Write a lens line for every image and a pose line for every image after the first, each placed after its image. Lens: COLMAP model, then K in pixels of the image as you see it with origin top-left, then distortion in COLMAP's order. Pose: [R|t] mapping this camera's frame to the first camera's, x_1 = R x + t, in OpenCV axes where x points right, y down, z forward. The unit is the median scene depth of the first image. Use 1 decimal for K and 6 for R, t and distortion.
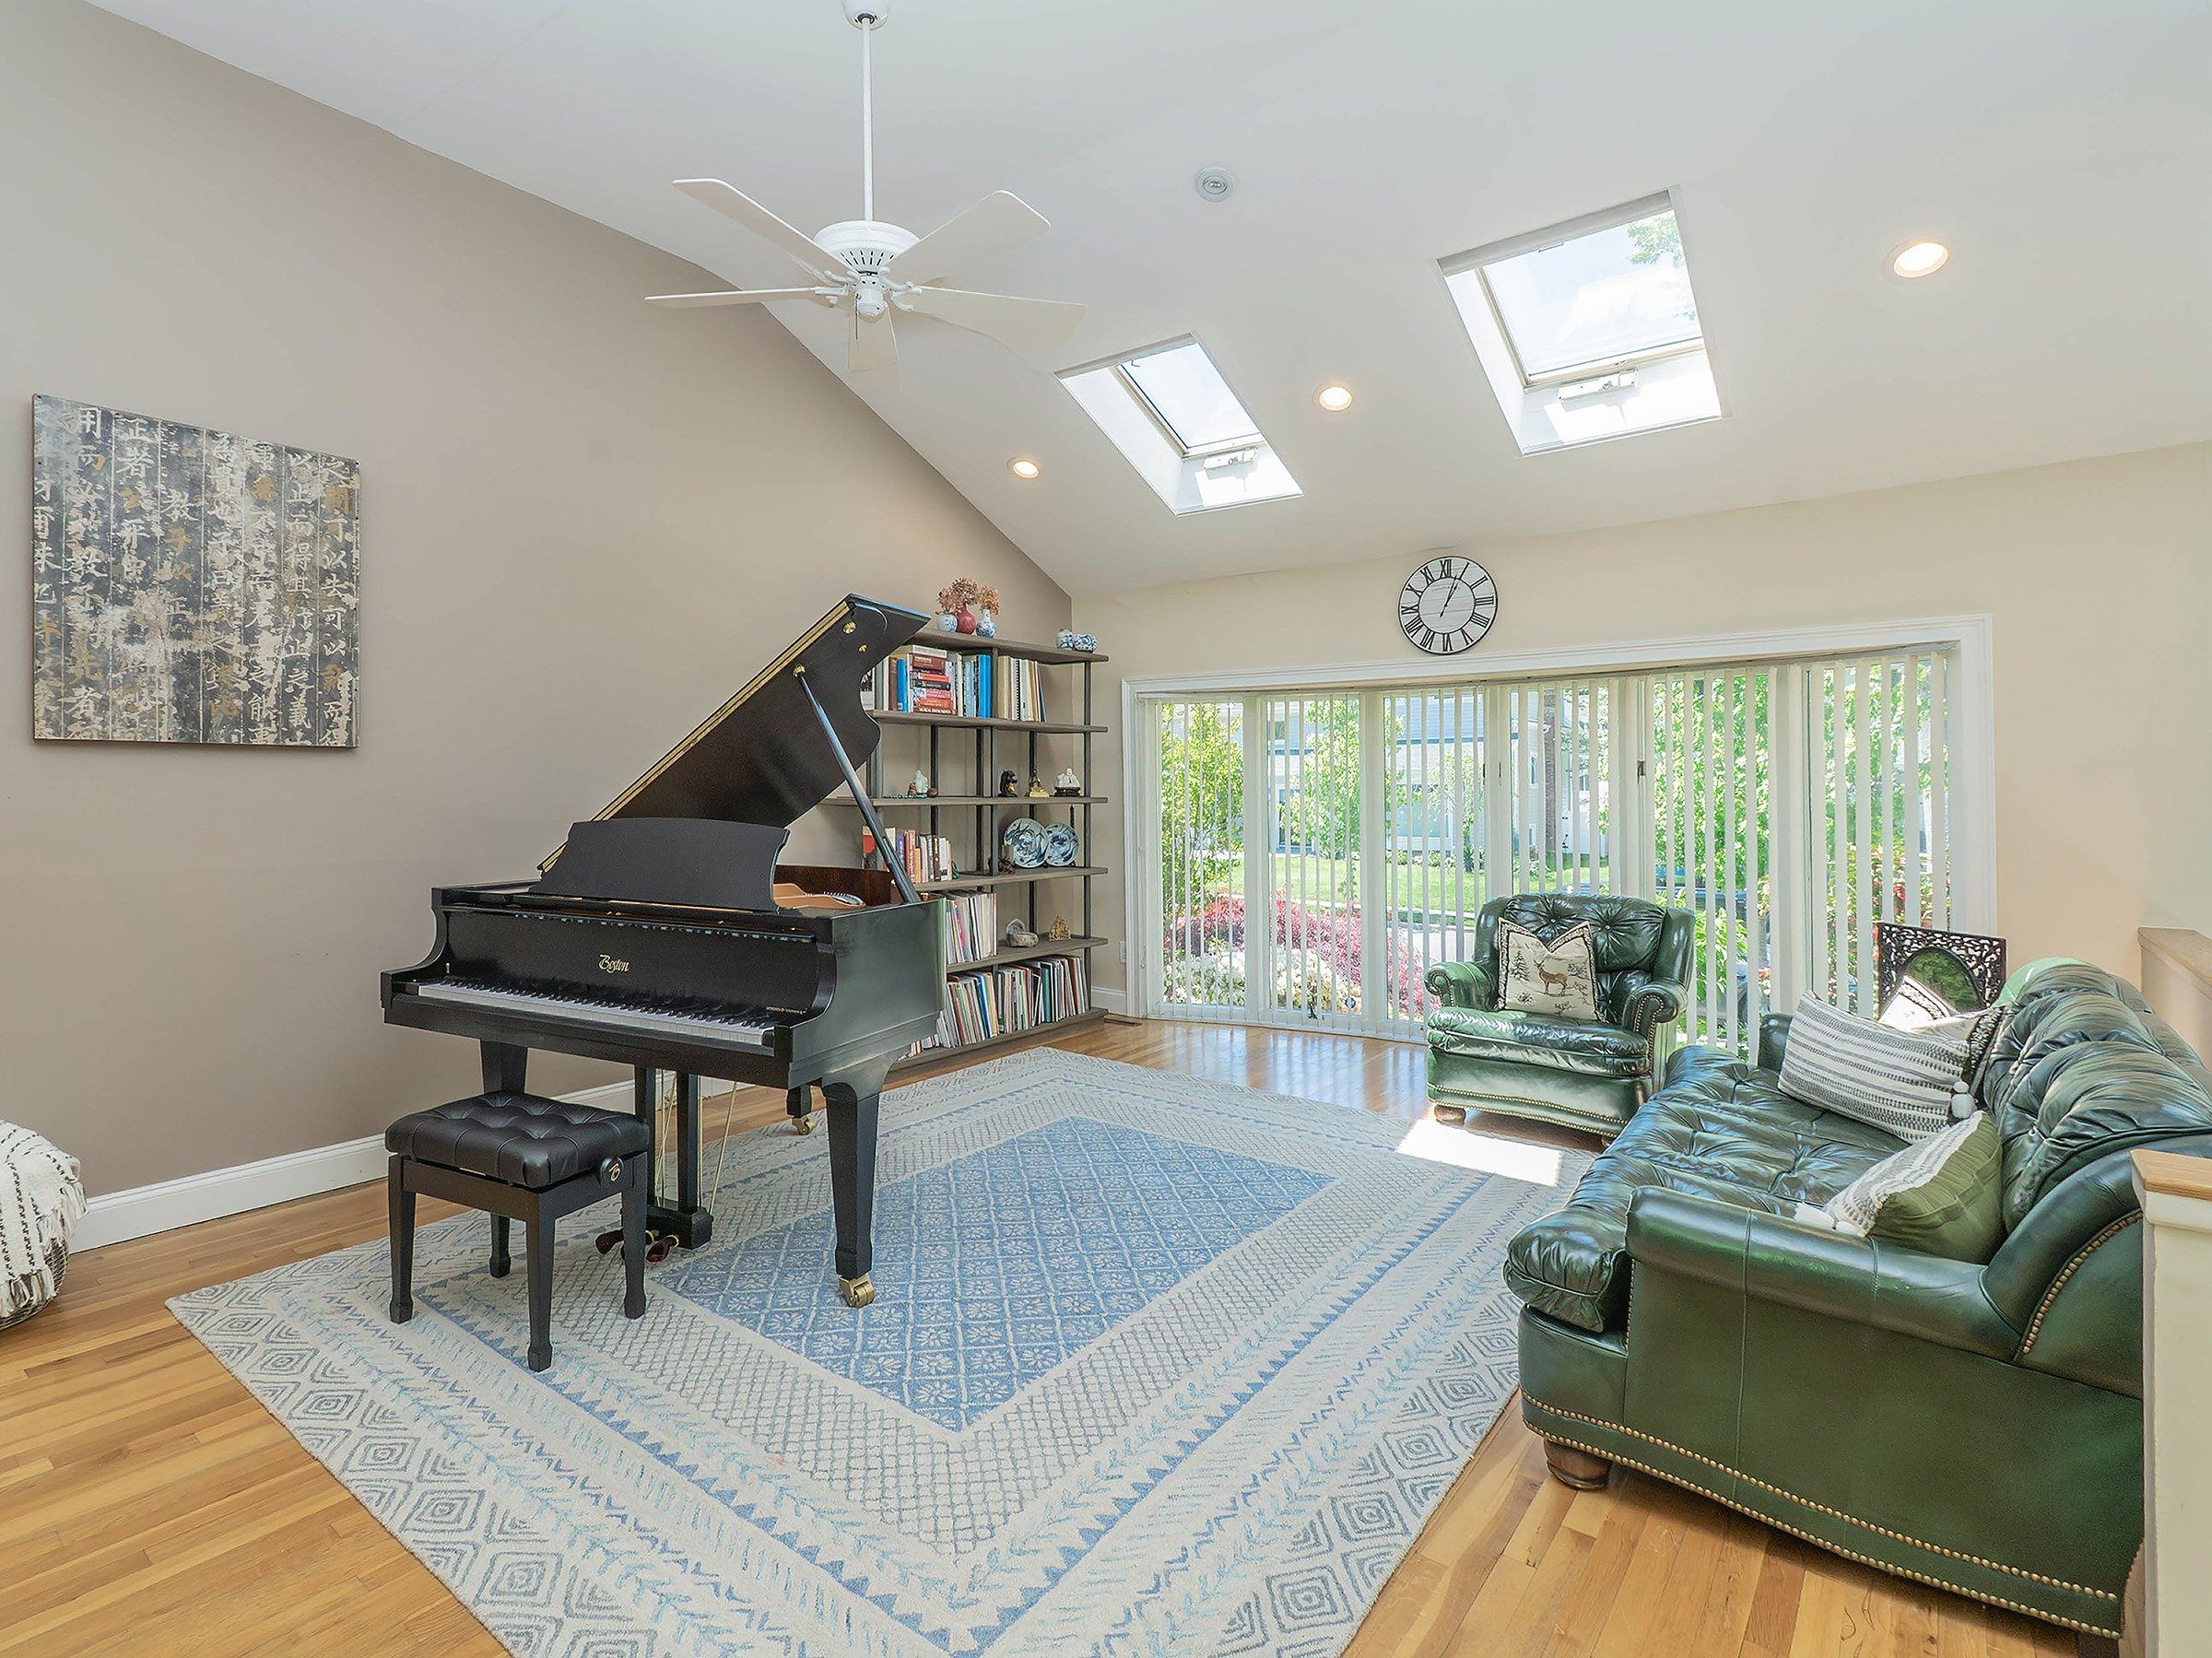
lens RADIAL K [[1145.4, 0, 974.8], [0, 1145.4, 778.1], [0, 0, 1]] dist [0.005780, -0.001975]
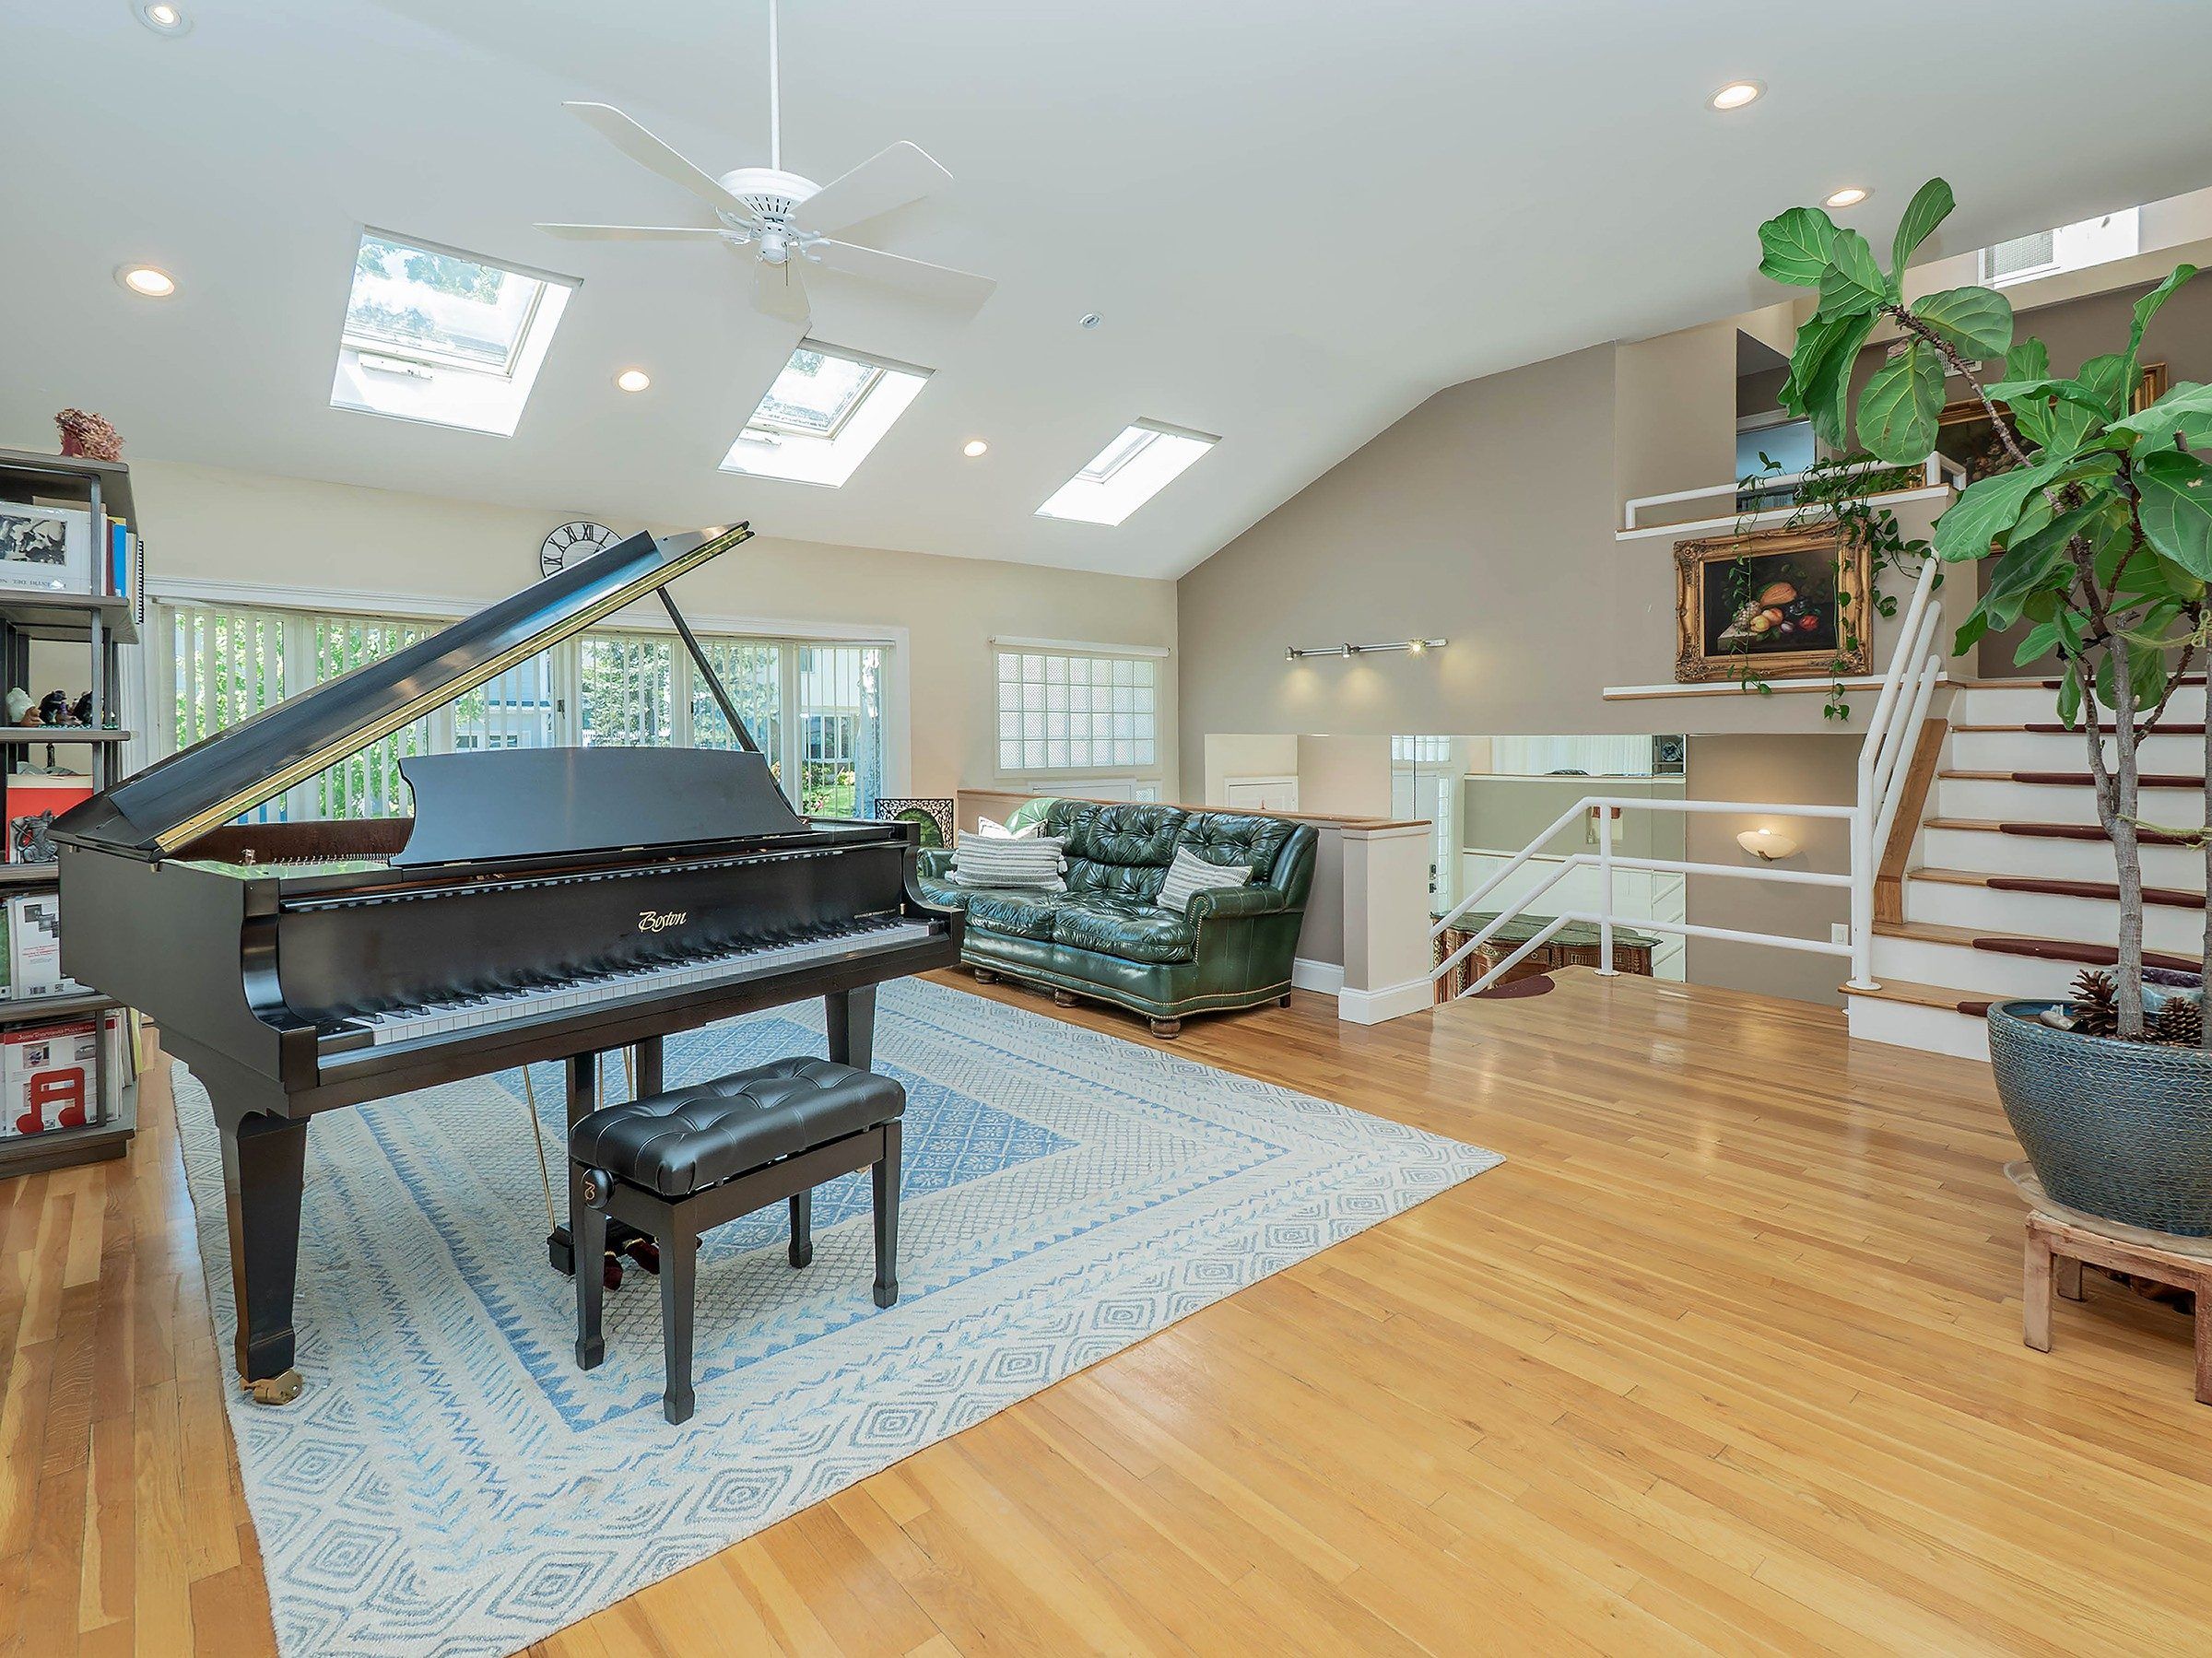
lens RADIAL K [[1052.3, 0, 1108.7], [0, 1052.3, 760.1], [0, 0, 1]] dist [-0.007766, 0.000719]
pose [[0.156567, -0.024848, 0.987355, -0.926094], [-0.004682, 0.999654, 0.025900, 0.026462], [-0.987656, -0.008678, 0.156396, 0.522883]]
